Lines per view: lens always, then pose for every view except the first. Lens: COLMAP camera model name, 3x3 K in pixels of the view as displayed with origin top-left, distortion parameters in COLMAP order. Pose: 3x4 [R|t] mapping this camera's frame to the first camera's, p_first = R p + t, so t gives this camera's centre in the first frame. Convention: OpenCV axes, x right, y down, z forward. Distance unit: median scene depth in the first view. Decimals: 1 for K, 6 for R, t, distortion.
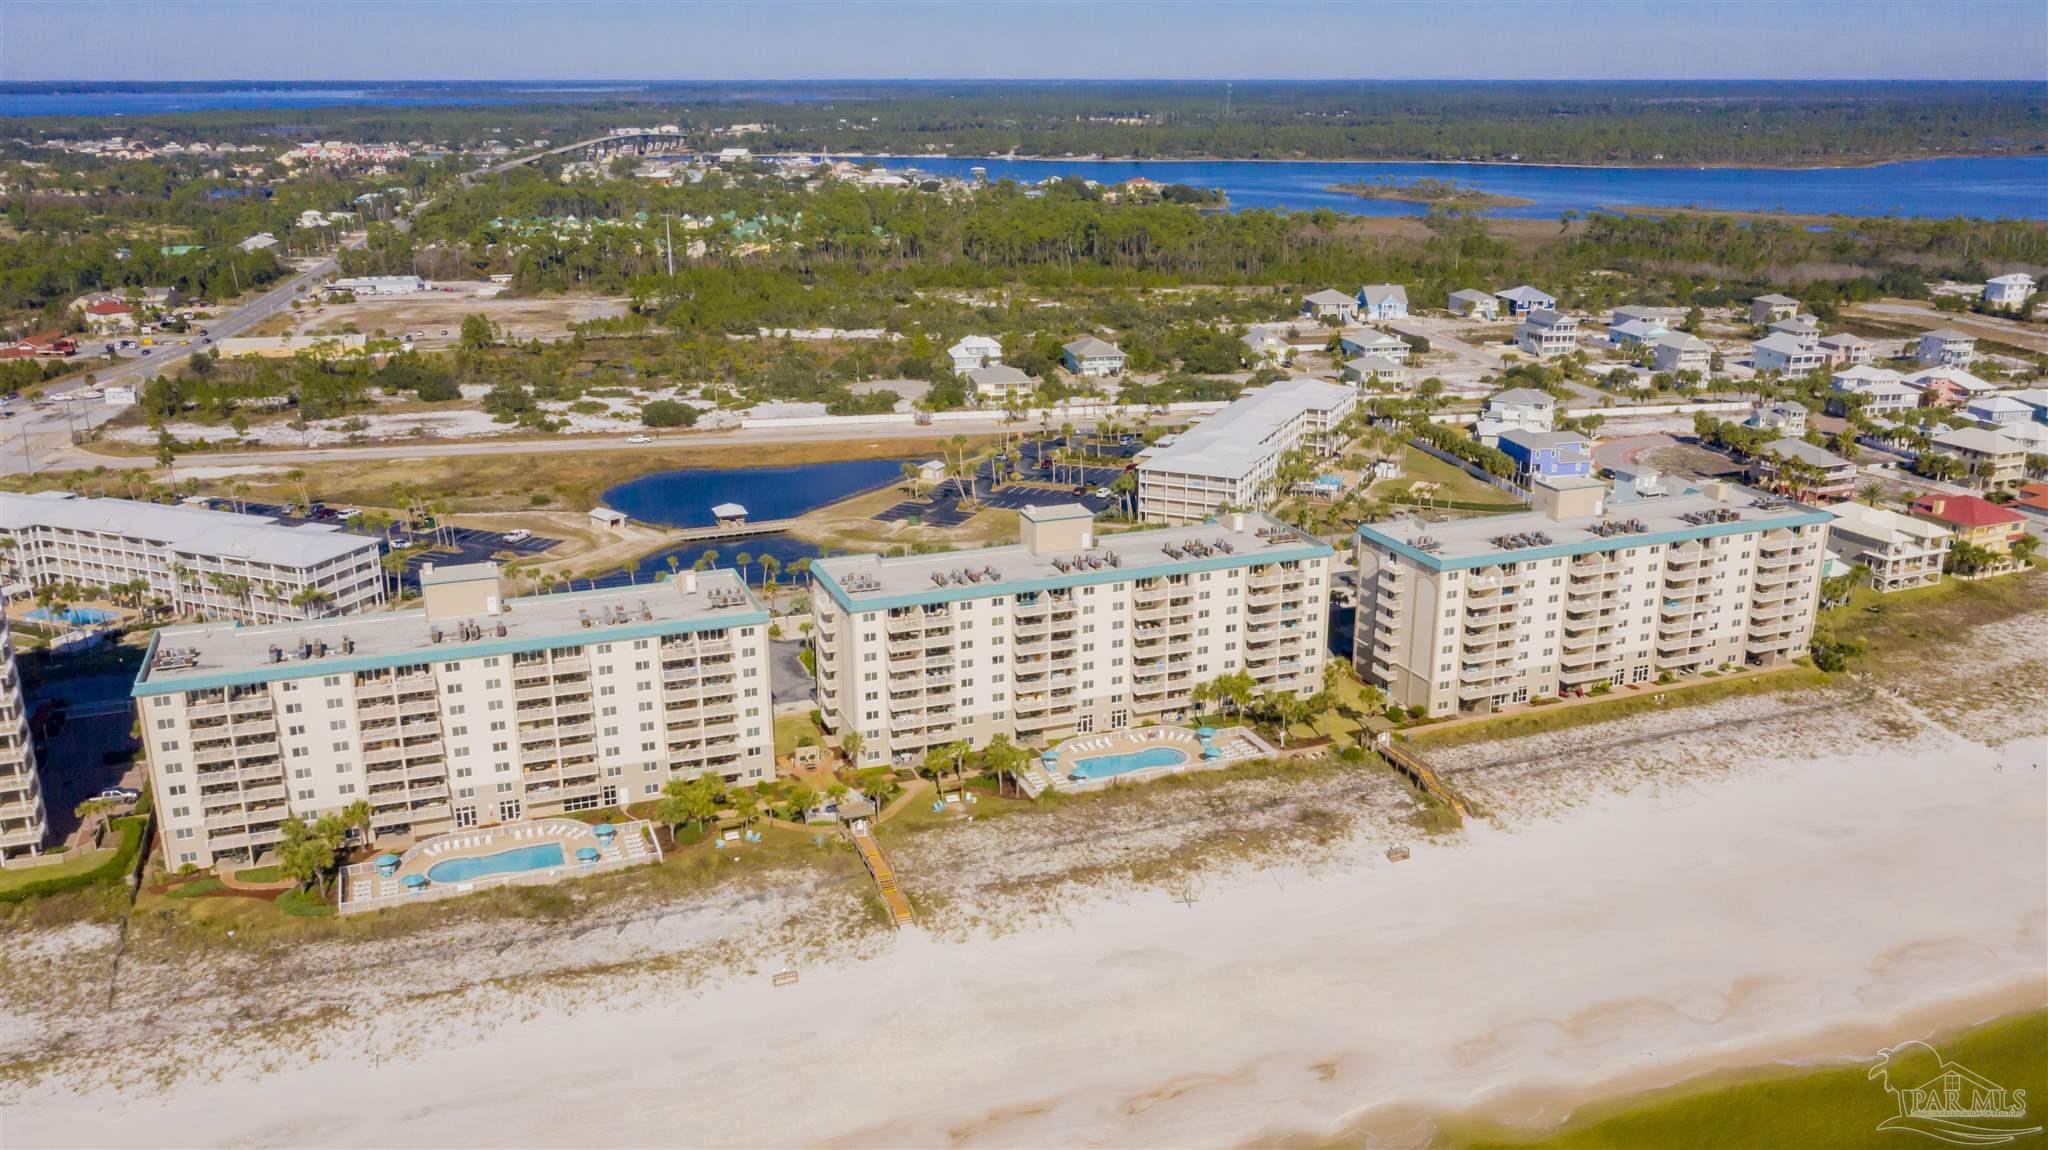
lens RADIAL K [[1599.1, 0, 1025.0], [0, 1599.1, 567.9], [0, 0, 1]] dist [-0.019613, 0.015778]
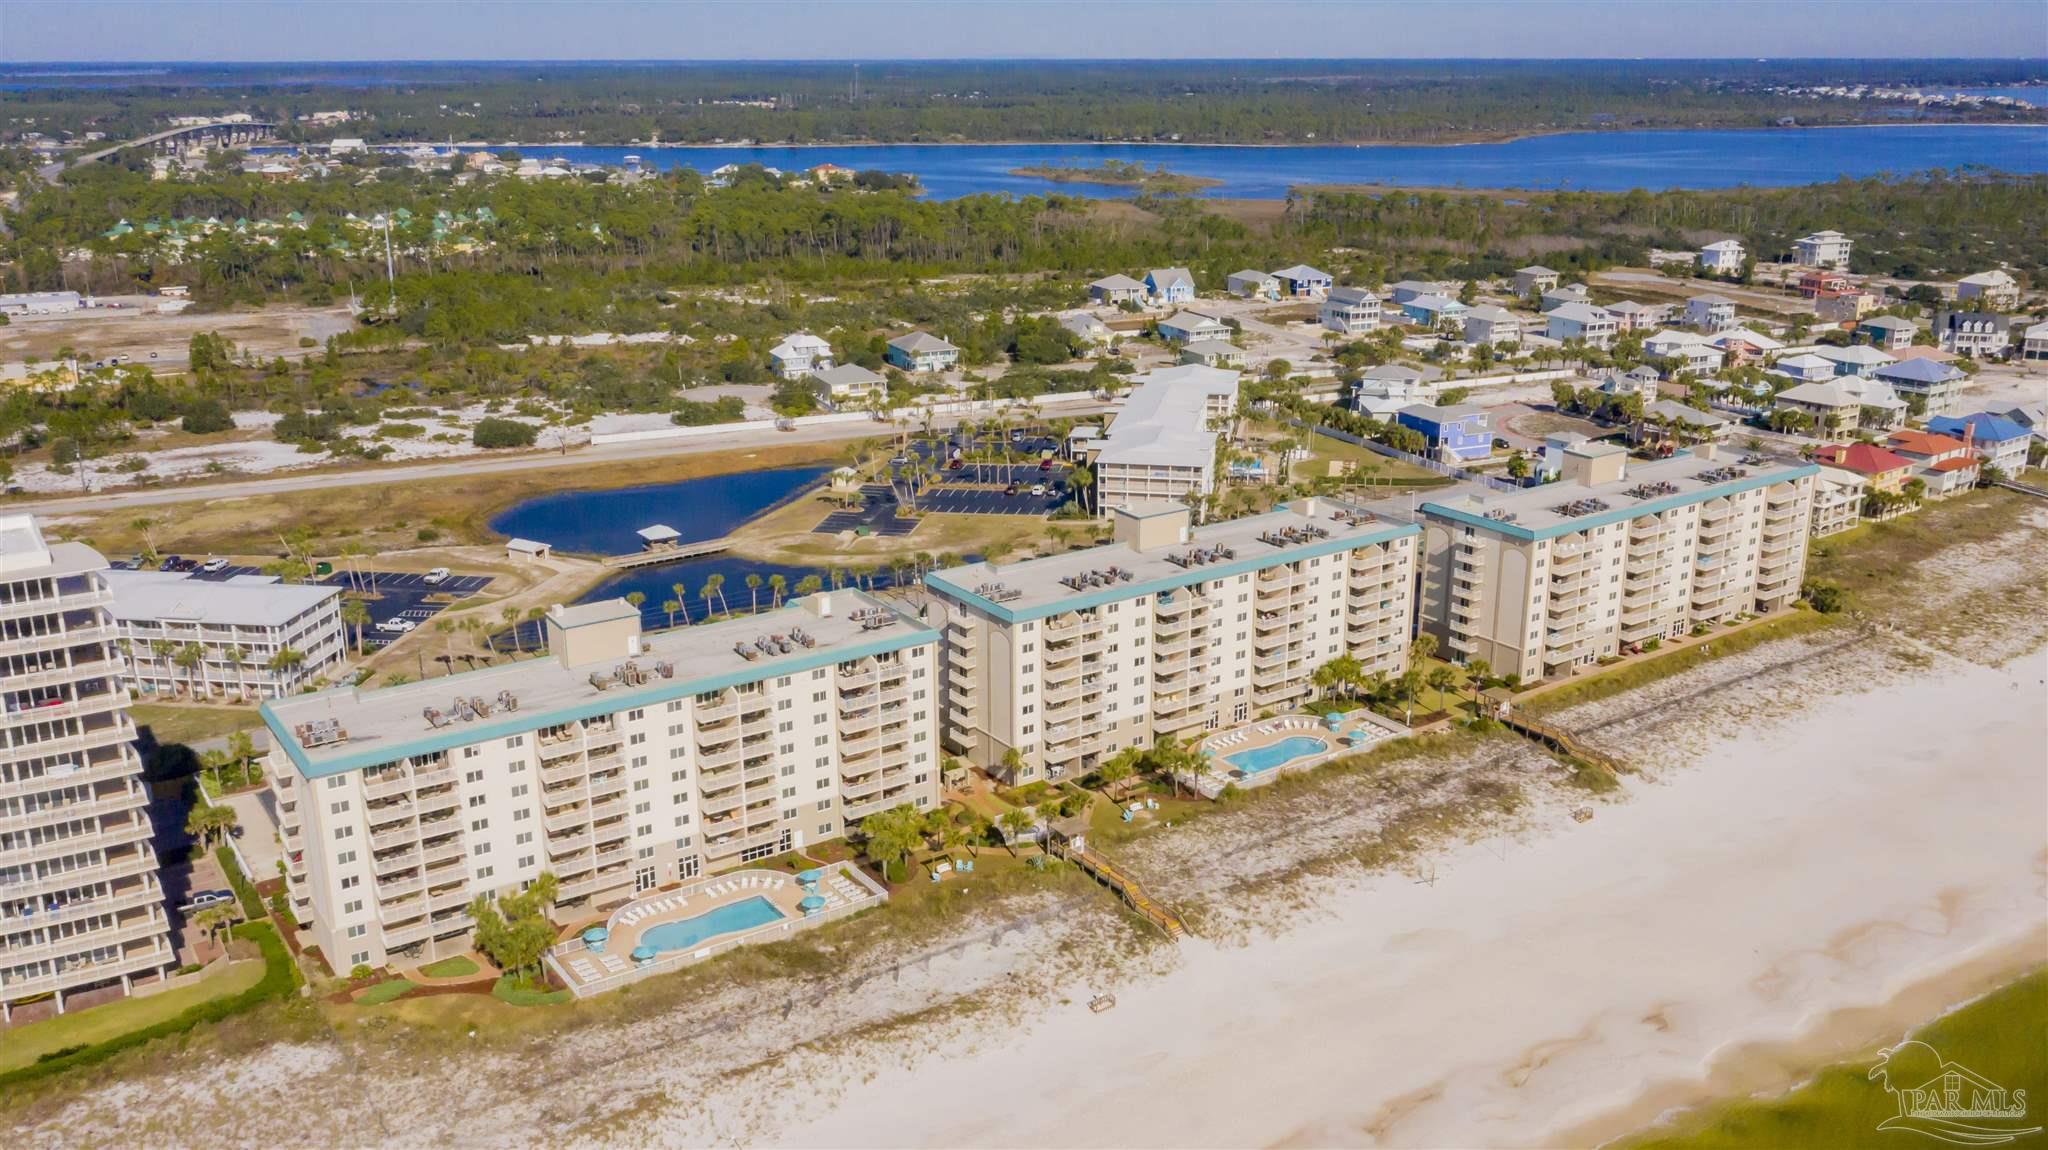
lens RADIAL K [[1682.9, 0, 1024.9], [0, 1682.9, 581.7], [0, 0, 1]] dist [-0.022659, 0.022543]
pose [[0.972419, -0.070304, 0.222394, -0.206219], [0.069299, 0.997520, 0.012328, -0.005464], [-0.222709, 0.003424, 0.974879, 0.013902]]
